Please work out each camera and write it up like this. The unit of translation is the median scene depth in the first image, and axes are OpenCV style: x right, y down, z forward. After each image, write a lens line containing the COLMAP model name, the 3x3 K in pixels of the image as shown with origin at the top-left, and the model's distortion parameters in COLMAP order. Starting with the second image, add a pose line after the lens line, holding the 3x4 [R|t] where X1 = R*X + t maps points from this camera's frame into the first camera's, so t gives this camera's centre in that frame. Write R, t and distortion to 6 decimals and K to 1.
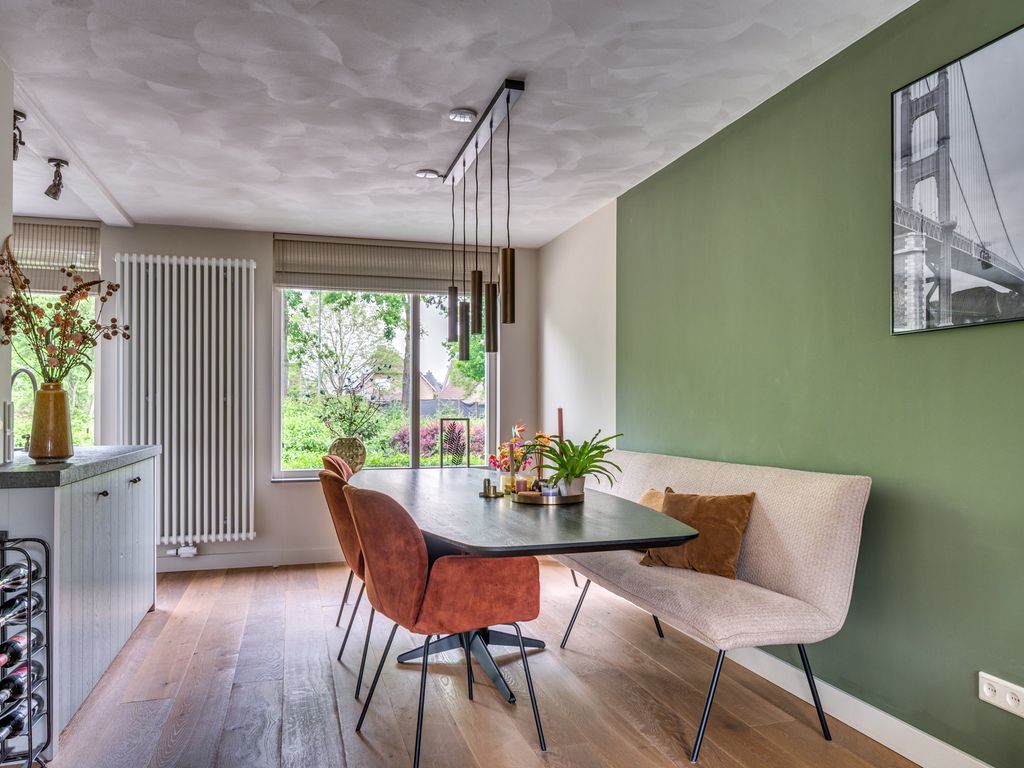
lens RADIAL K [[724.5, 0, 514.9], [0, 724.5, 400.8], [0, 0, 1]] dist [-0.004988, -0.001988]
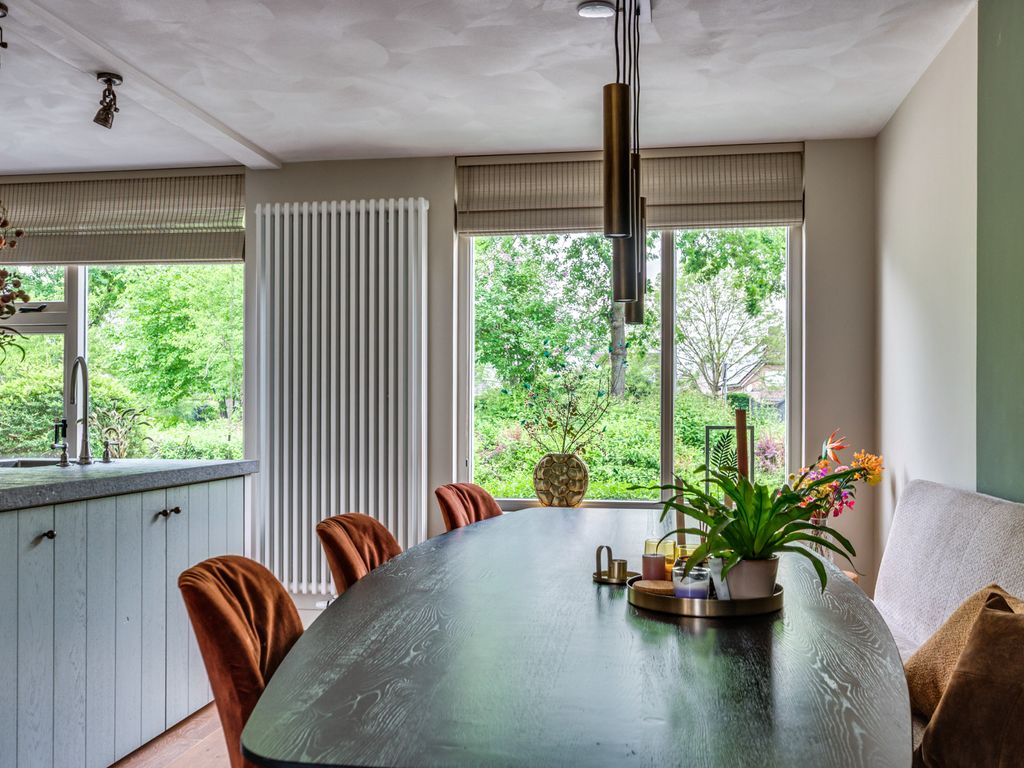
lens RADIAL K [[894.3, 0, 577.5], [0, 894.3, 405.8], [0, 0, 1]] dist [-0.004661, 0.011261]
pose [[0.900075, -0.000269, -0.435735, 0.157294], [0.002645, 0.999985, 0.004847, 0.003339], [0.435728, -0.005515, 0.900062, 0.298306]]
